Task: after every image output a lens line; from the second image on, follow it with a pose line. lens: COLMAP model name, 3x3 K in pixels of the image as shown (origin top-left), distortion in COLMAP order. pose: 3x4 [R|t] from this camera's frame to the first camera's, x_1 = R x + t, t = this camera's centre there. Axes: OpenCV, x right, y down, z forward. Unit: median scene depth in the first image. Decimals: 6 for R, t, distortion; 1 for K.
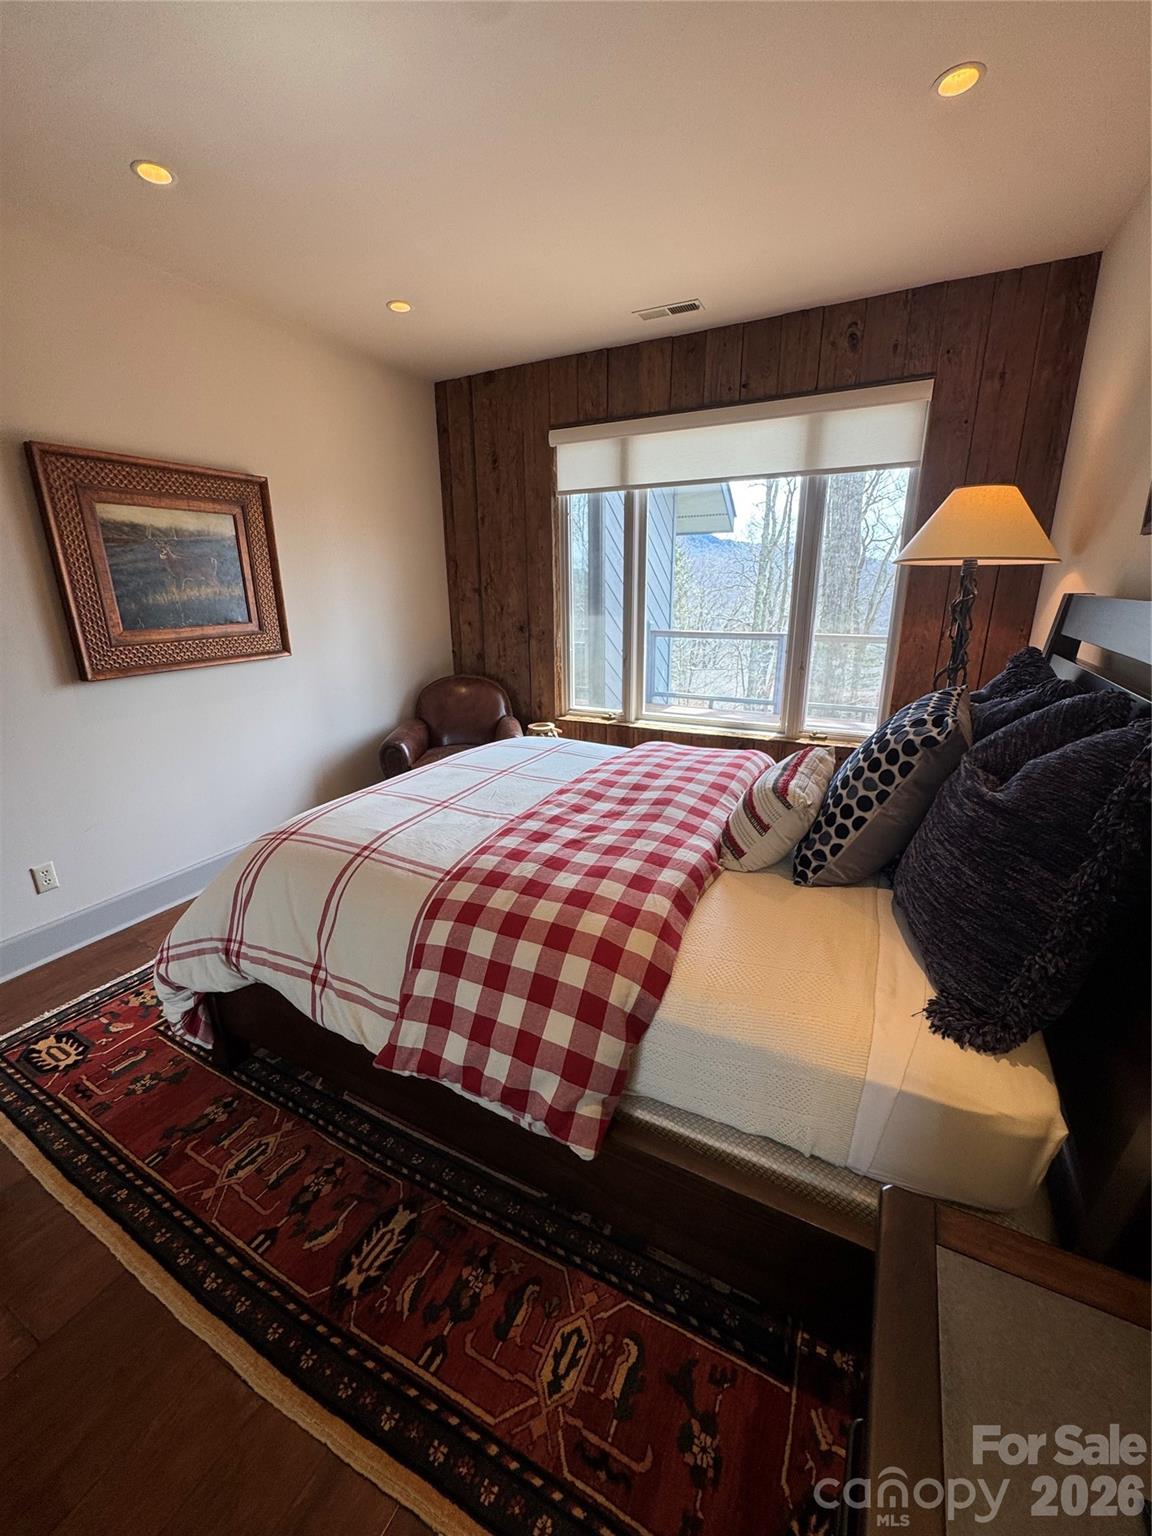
lens RADIAL K [[613.3, 0, 575.8], [0, 613.3, 767.6], [0, 0, 1]] dist [-0.003001, -0.000586]
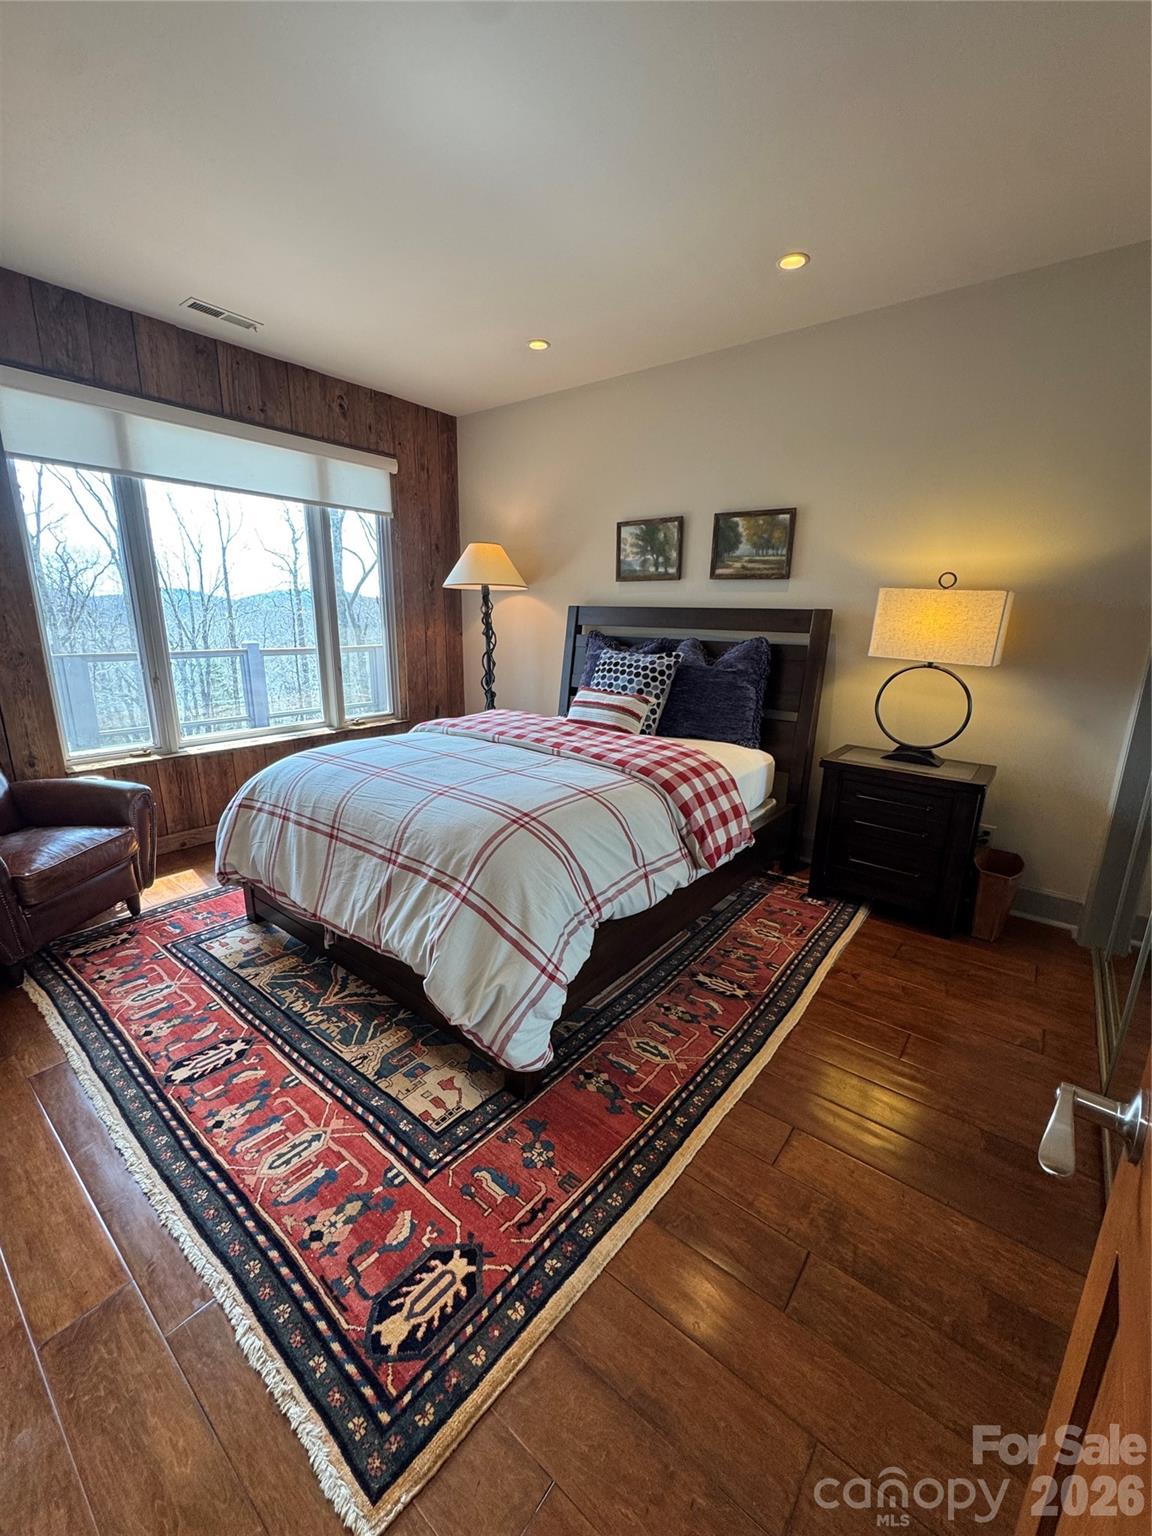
lens RADIAL K [[613.3, 0, 576.2], [0, 613.3, 767.3], [0, 0, 1]] dist [-0.003001, -0.000586]
pose [[0.191343, -0.226555, 0.955019, -1.244462], [0.262562, 0.949352, 0.172605, -0.111233], [-0.945753, 0.217725, 0.241137, 0.565440]]
